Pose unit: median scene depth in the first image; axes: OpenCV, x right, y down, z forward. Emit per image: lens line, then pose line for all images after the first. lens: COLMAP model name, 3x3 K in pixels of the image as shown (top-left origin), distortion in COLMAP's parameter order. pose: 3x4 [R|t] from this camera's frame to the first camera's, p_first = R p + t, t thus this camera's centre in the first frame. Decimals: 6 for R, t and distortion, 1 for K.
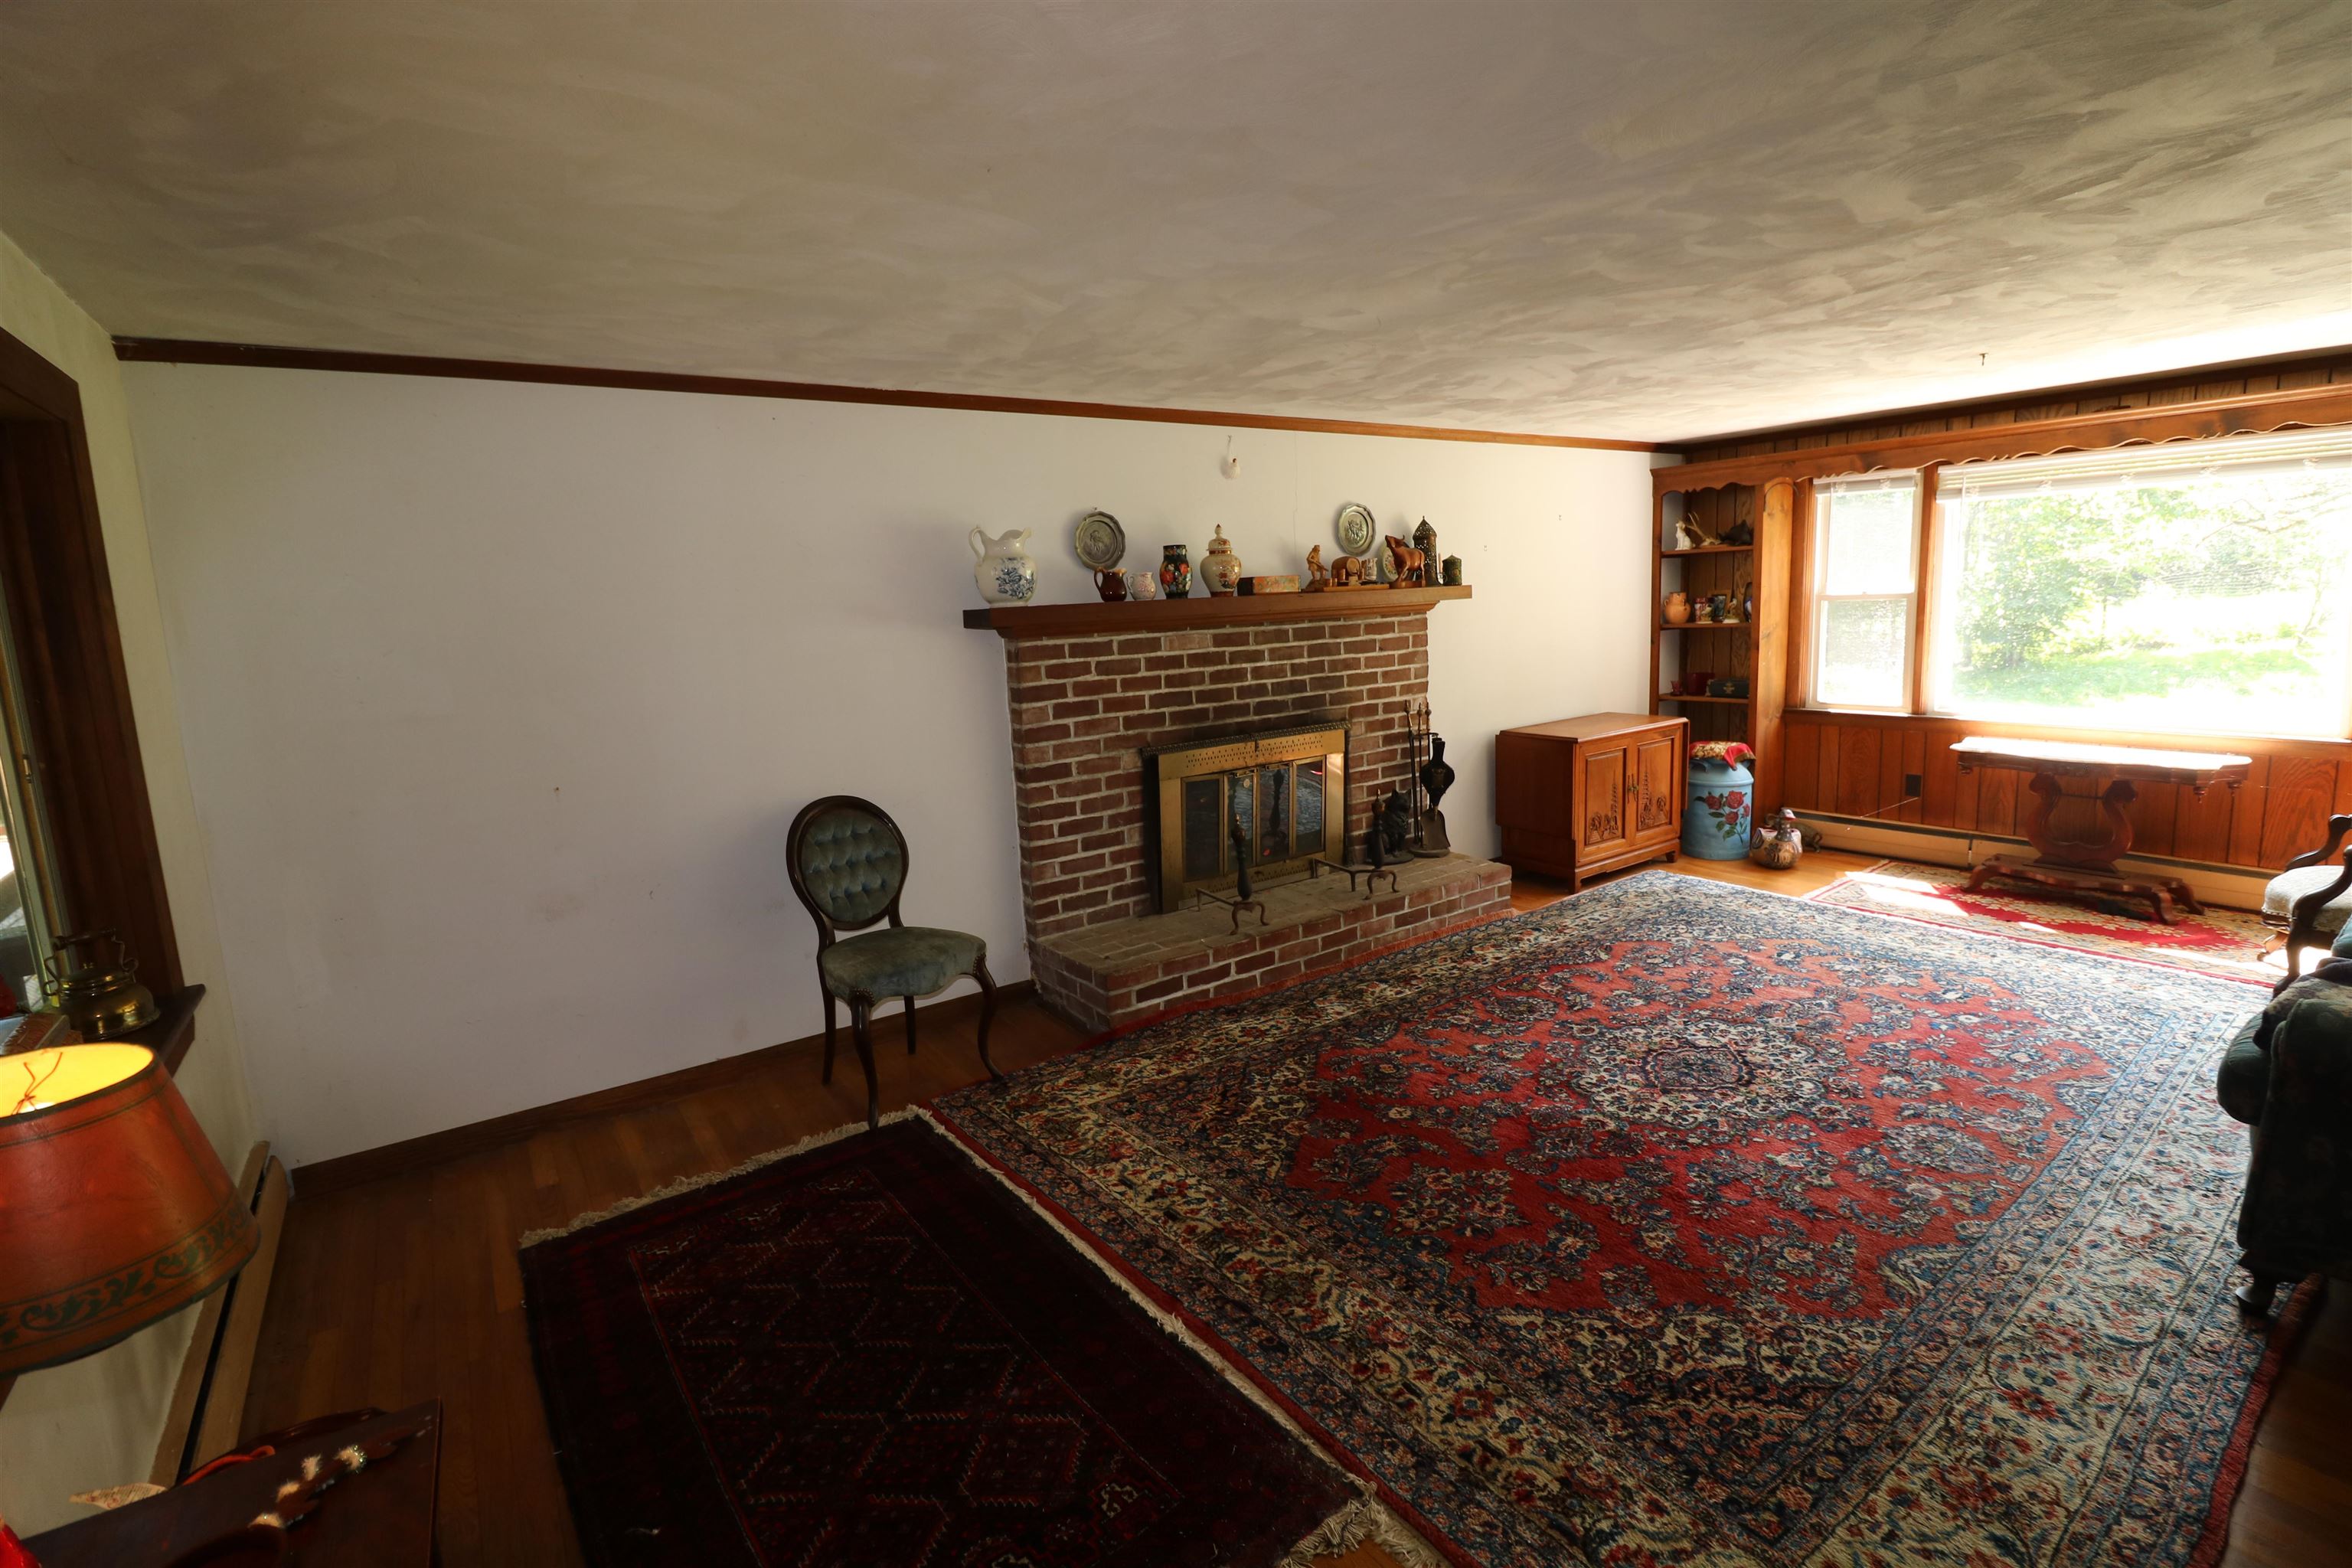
lens RADIAL K [[1090.7, 0, 1177.0], [0, 1090.7, 771.6], [0, 0, 1]] dist [-0.012506, -0.003049]
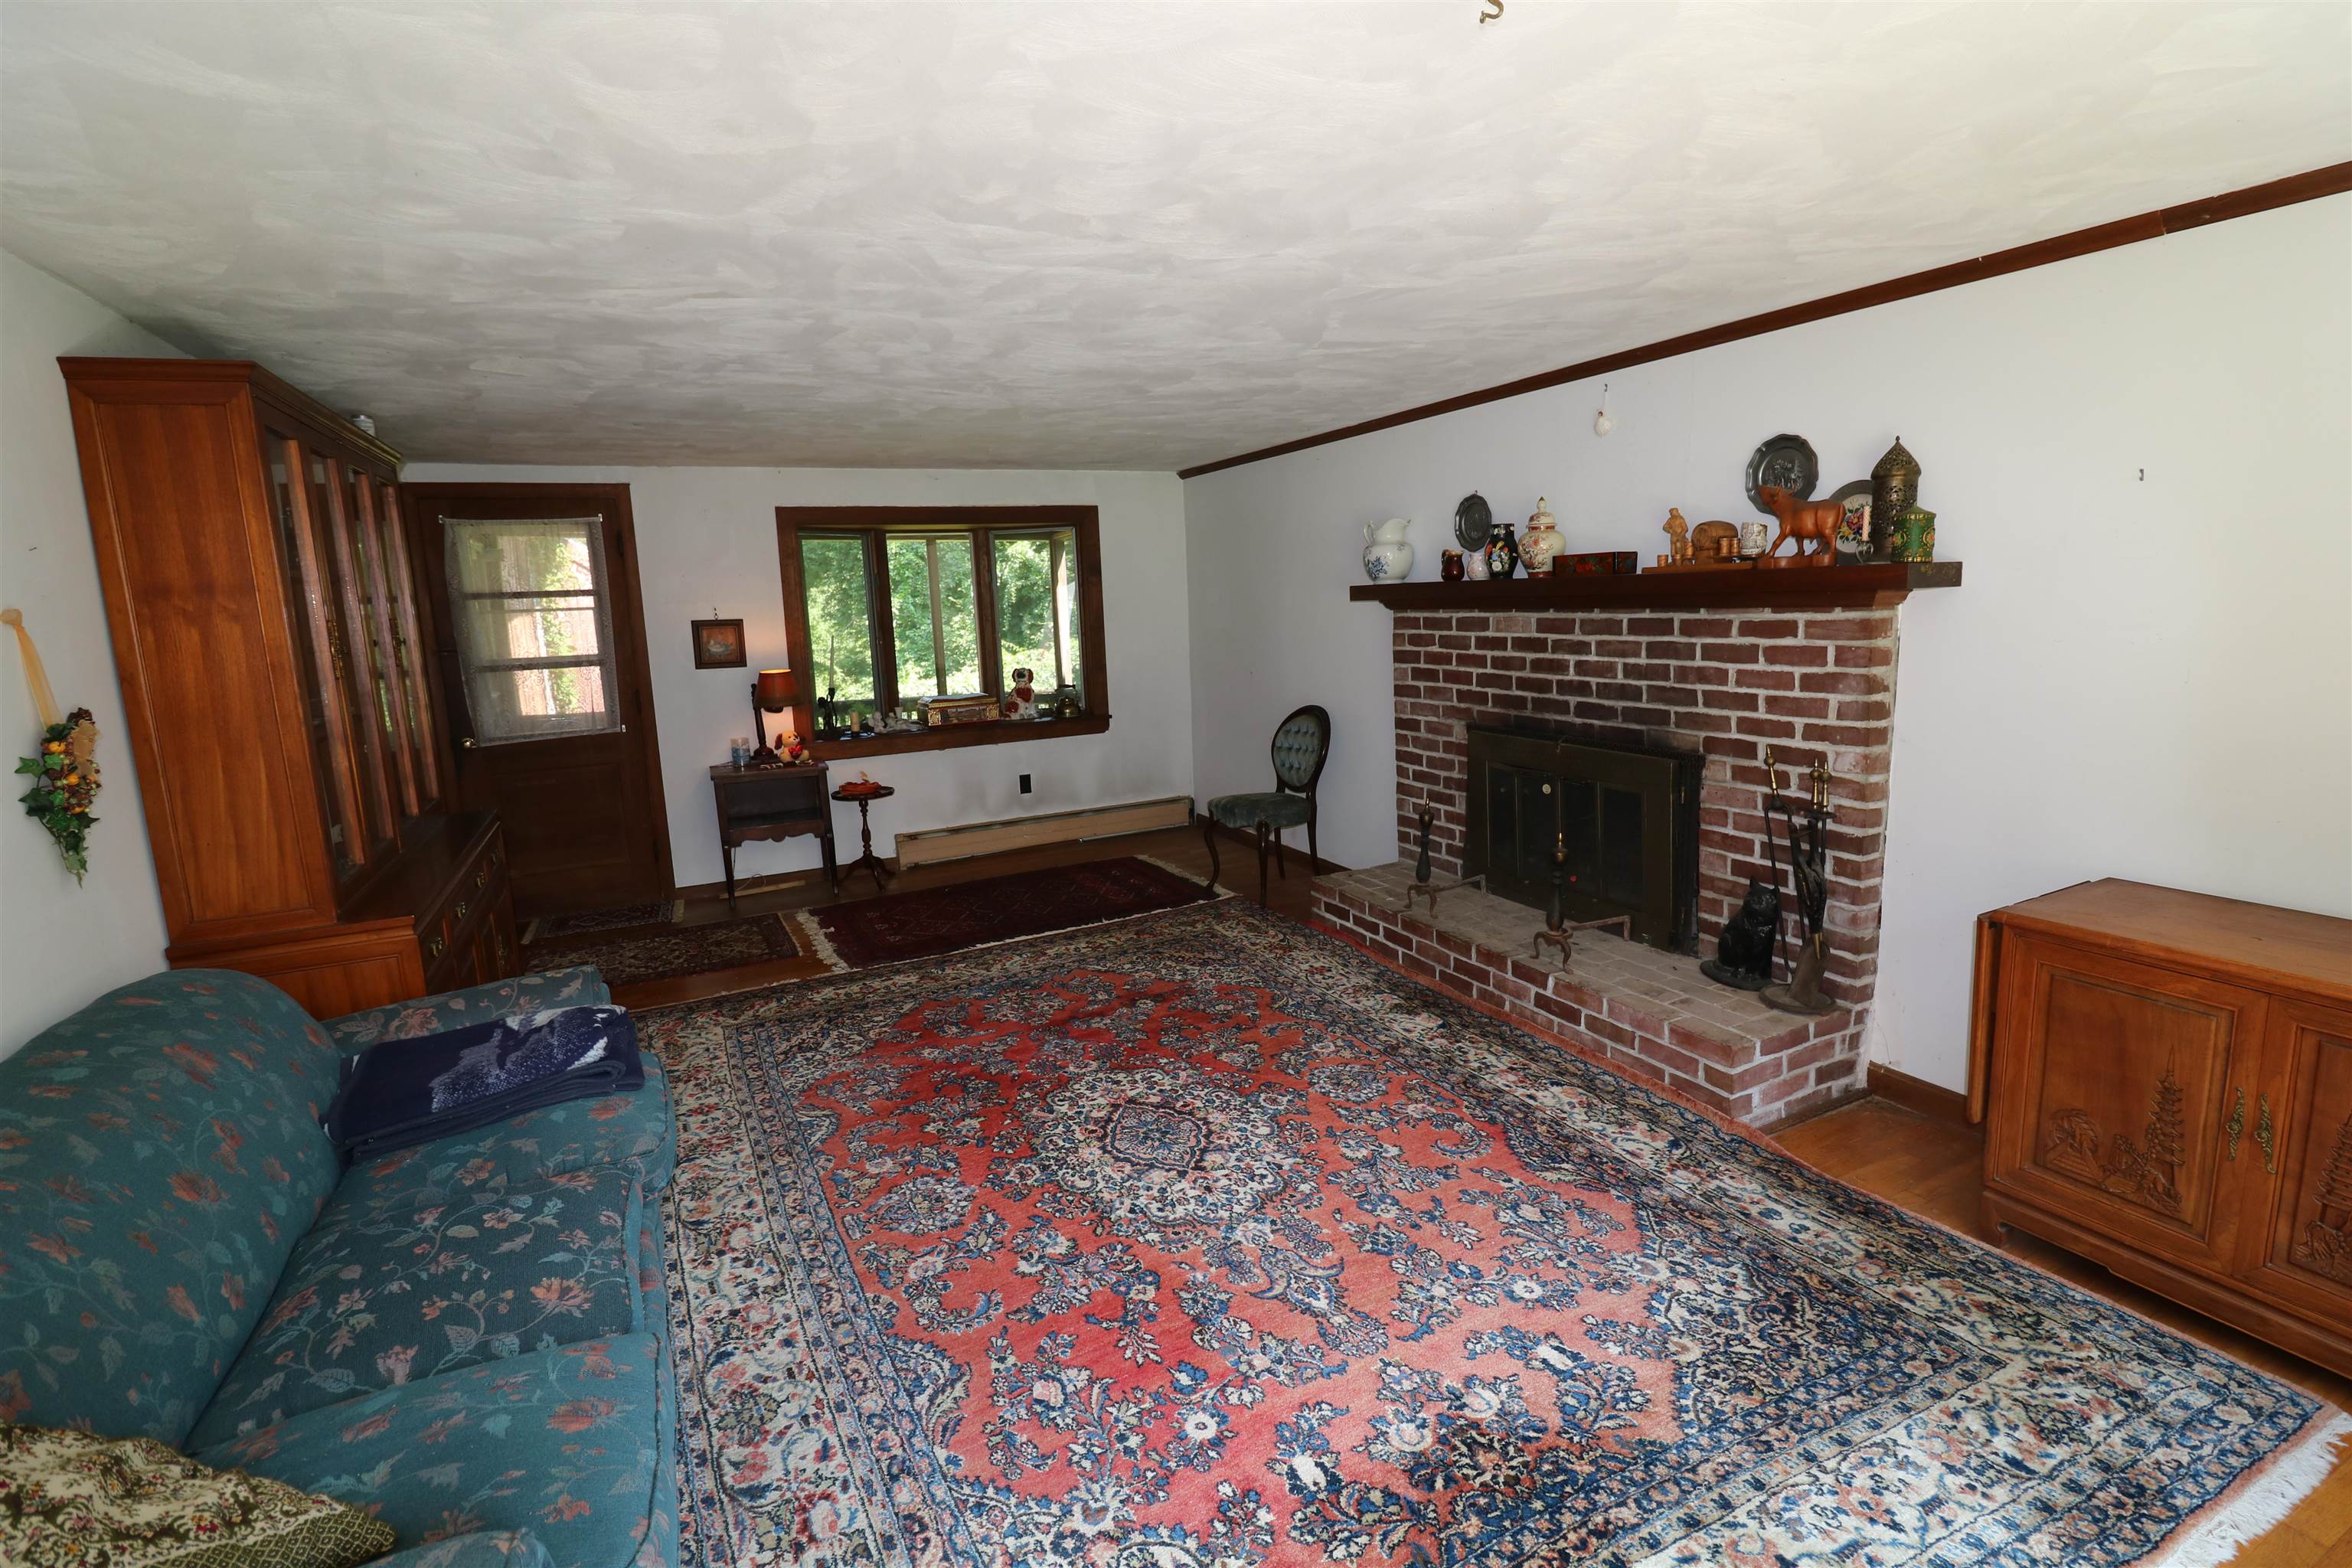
lens RADIAL K [[1090.7, 0, 1180.0], [0, 1090.7, 775.3], [0, 0, 1]] dist [-0.012506, -0.003049]
pose [[-0.162164, 0.210021, -0.964155, 1.008471], [-0.115219, 0.966374, 0.229883, -0.177151], [0.980014, 0.148367, -0.132512, 0.860760]]
